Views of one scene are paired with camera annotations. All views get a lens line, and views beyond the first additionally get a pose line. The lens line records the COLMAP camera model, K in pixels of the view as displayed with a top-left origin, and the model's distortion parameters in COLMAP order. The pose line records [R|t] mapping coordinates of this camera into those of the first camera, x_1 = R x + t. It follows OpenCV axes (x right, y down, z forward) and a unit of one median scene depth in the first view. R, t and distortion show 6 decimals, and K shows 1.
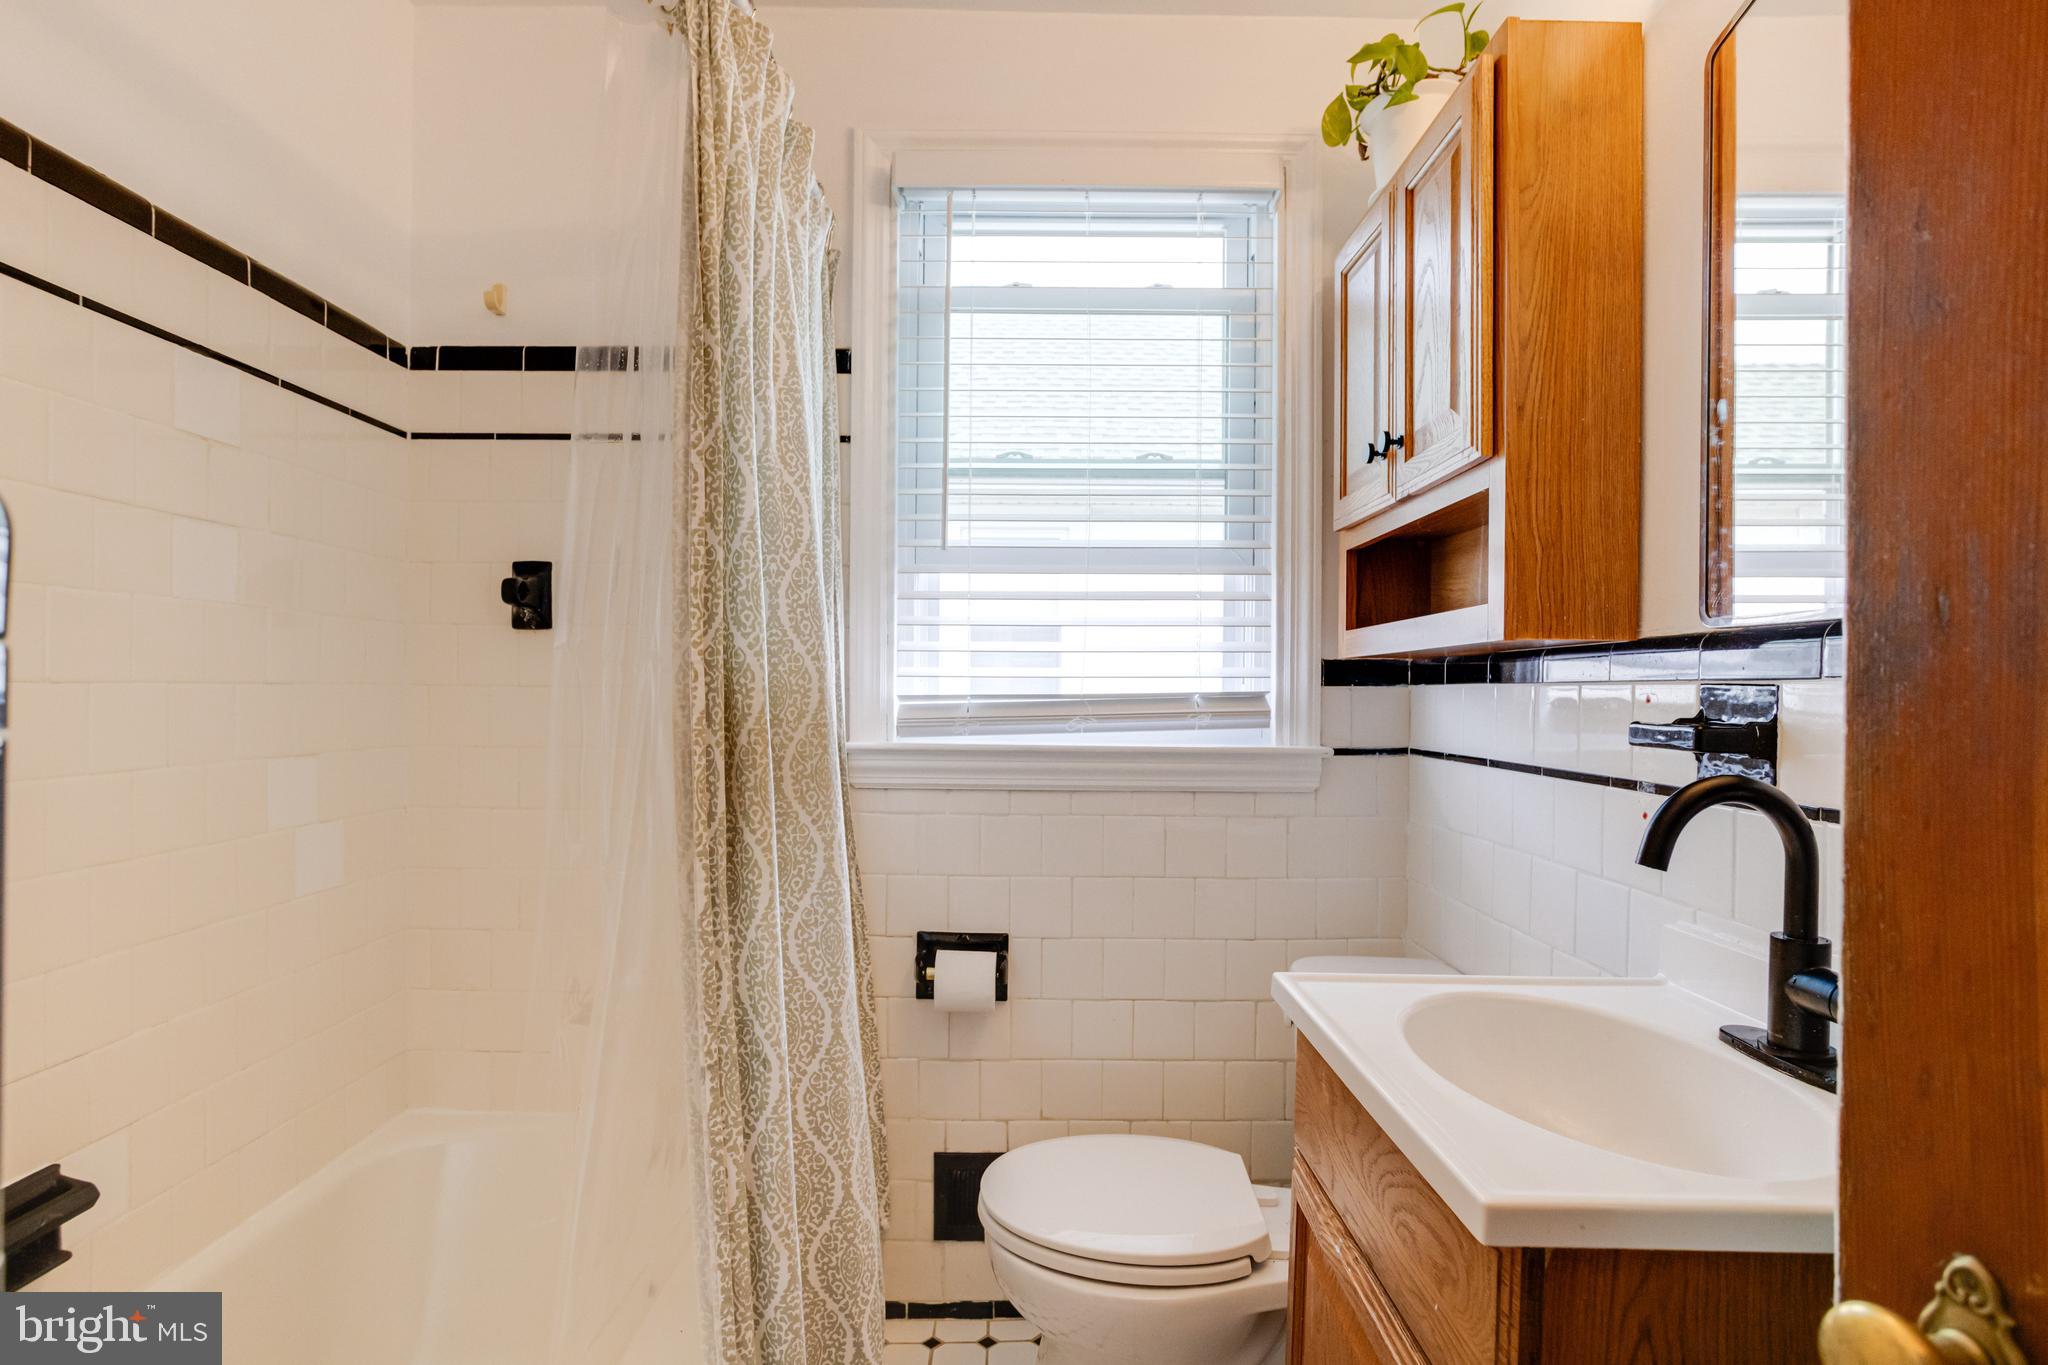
lens RADIAL K [[1006.3, 0, 1028.8], [0, 1006.3, 672.6], [0, 0, 1]] dist [-0.041908, 0.031407]
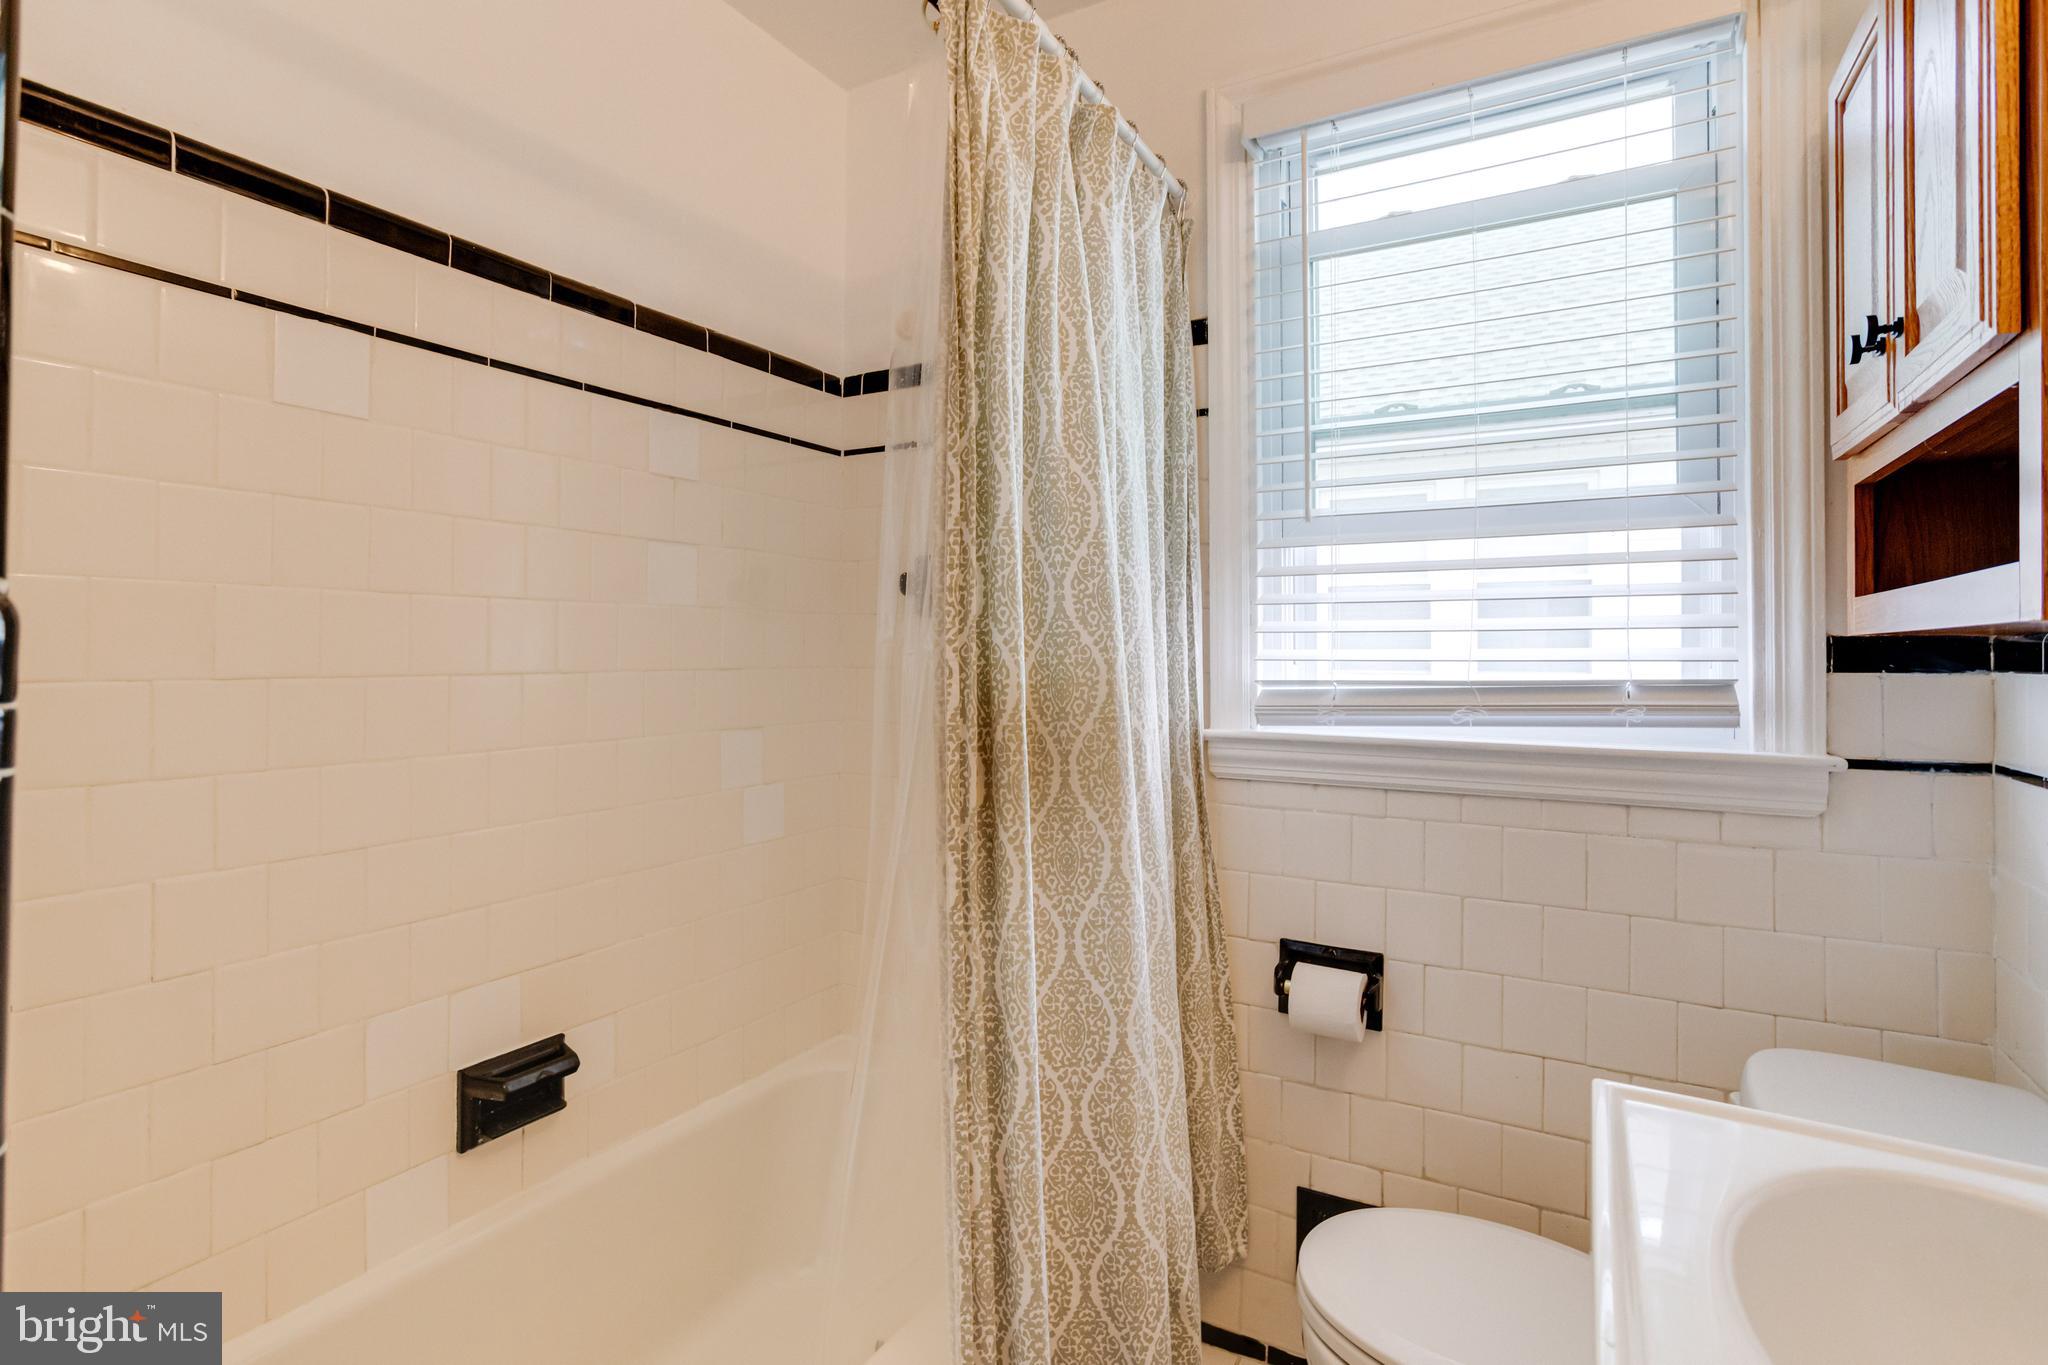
lens RADIAL K [[1008.4, 0, 1012.5], [0, 1008.4, 620.0], [0, 0, 1]] dist [-0.045421, 0.030296]
pose [[0.867933, -0.020675, -0.496250, 0.192463], [0.011670, 0.999706, -0.021240, -0.023113], [0.496544, 0.012644, 0.867920, 0.112664]]
